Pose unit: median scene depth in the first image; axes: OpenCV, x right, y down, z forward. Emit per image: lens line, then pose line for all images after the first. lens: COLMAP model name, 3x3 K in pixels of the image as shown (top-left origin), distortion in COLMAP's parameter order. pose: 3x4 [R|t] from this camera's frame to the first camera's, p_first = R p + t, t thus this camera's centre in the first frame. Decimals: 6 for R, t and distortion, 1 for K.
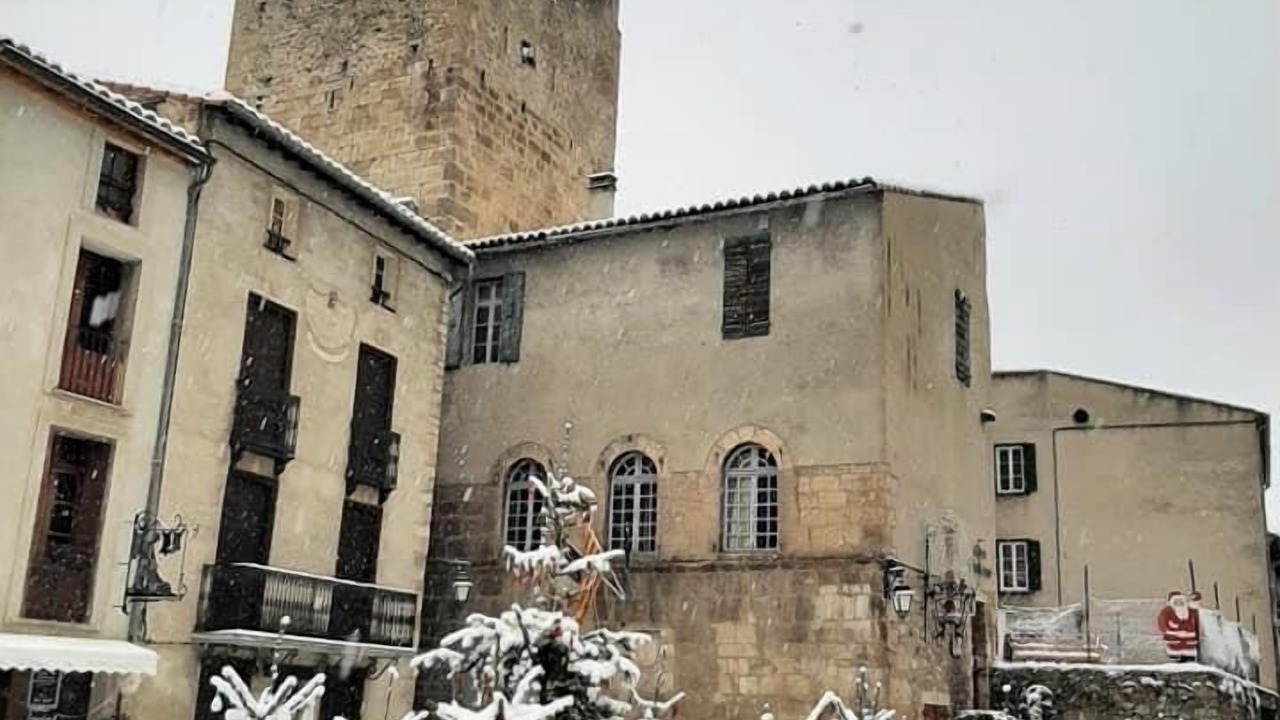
lens RADIAL K [[1277.3, 0, 641.1], [0, 1277.3, 357.8], [0, 0, 1]] dist [0.051173, 0.000000]
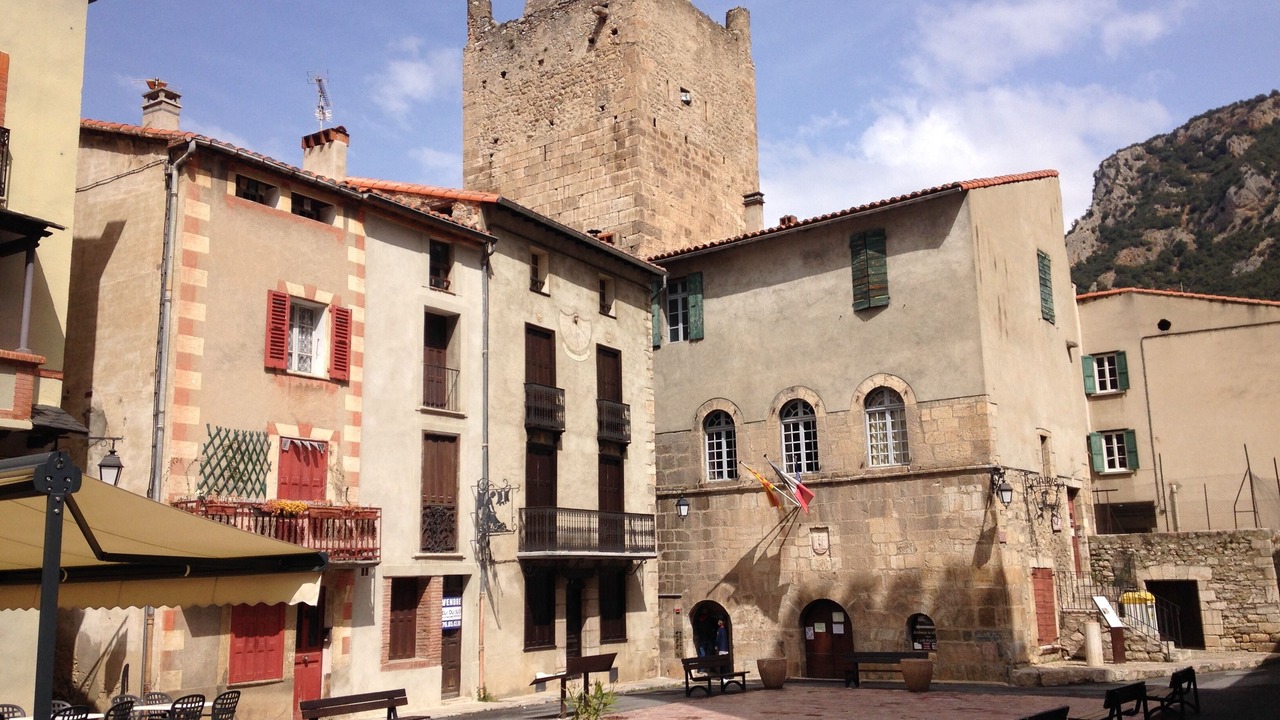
lens RADIAL K [[1099.9, 0, 634.7], [0, 1099.9, 365.3], [0, 0, 1]] dist [0.084650, -0.016098]
pose [[0.985078, -0.092889, -0.144891, -0.001727], [0.102843, 0.992715, 0.062773, -0.055947], [0.138005, -0.076737, 0.987454, -0.190501]]
